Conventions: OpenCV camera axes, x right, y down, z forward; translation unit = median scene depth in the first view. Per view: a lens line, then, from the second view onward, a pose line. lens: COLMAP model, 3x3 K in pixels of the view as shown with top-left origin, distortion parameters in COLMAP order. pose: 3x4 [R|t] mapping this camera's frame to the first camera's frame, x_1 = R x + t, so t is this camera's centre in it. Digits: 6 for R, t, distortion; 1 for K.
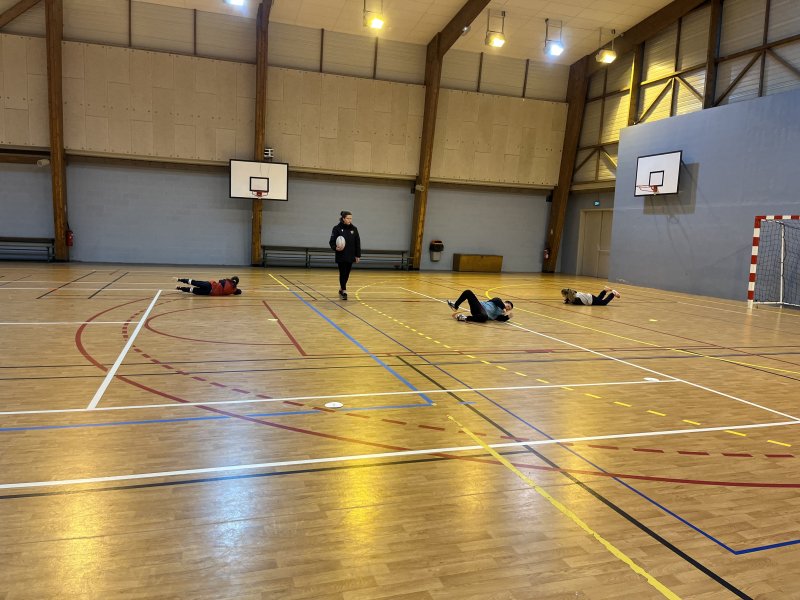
lens RADIAL K [[601.3, 0, 407.7], [0, 601.3, 295.3], [0, 0, 1]] dist [0.080926, -0.112164]
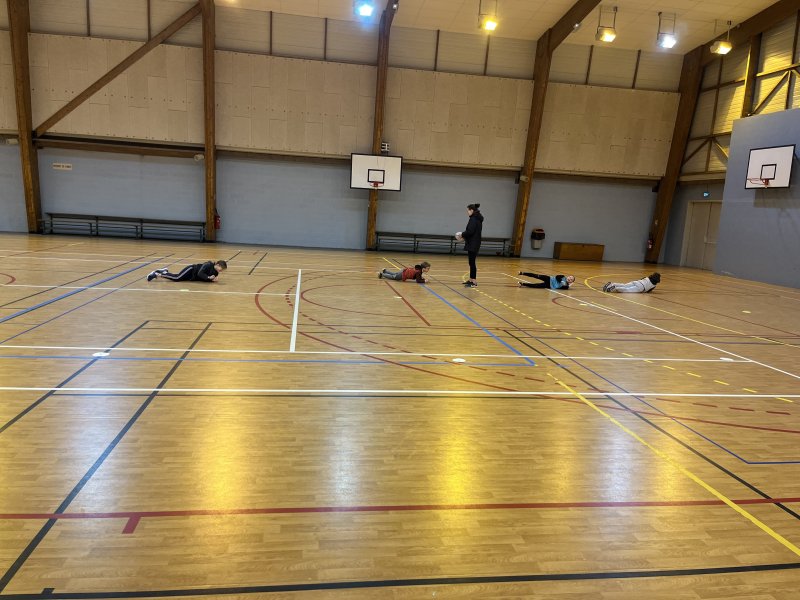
lens RADIAL K [[595.9, 0, 400.0], [0, 595.9, 300.0], [0, 0, 1]] dist [0.073013, -0.105943]
pose [[0.984596, 0.039285, -0.170376, -0.008140], [-0.033345, 0.998737, 0.037587, 0.000710], [0.171637, -0.031327, 0.984662, -0.083424]]
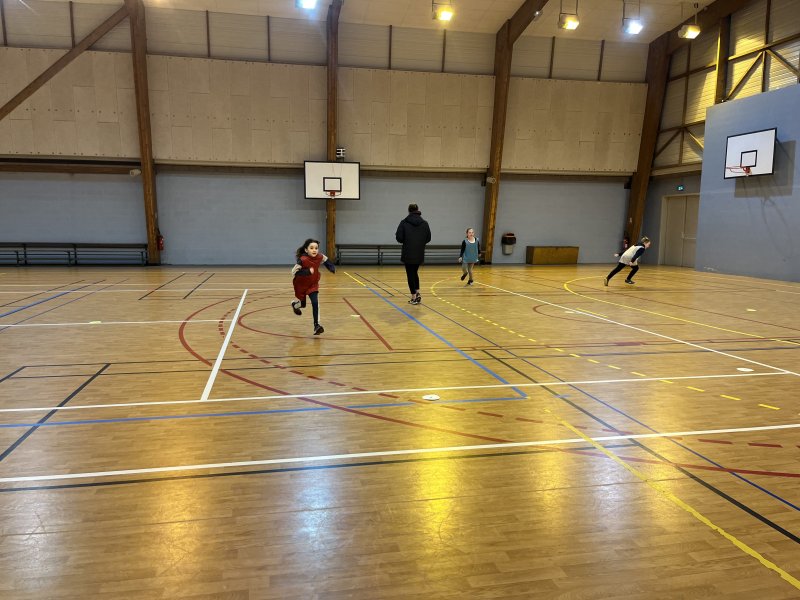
lens RADIAL K [[602.0, 0, 398.9], [0, 602.0, 302.9], [0, 0, 1]] dist [0.077981, -0.111006]
pose [[0.991858, -0.019000, -0.125924, -0.010365], [0.021452, 0.999605, 0.018147, 0.000855], [0.125530, -0.020701, 0.991874, -0.002315]]
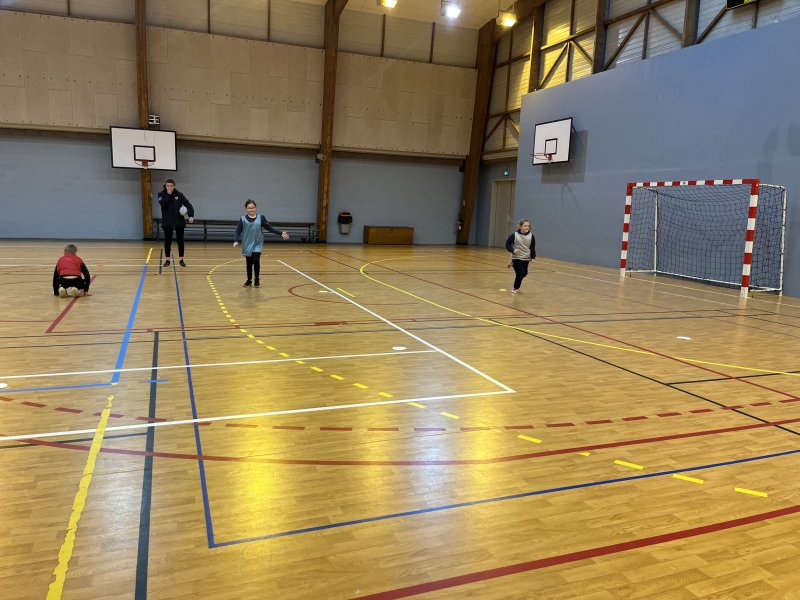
lens RADIAL K [[602.0, 0, 398.9], [0, 602.0, 302.9], [0, 0, 1]] dist [0.077981, -0.111006]
pose [[0.998770, -0.015304, 0.047152, 0.115306], [0.012698, 0.998402, 0.055070, 0.003657], [-0.047919, -0.054404, 0.997369, 0.018051]]
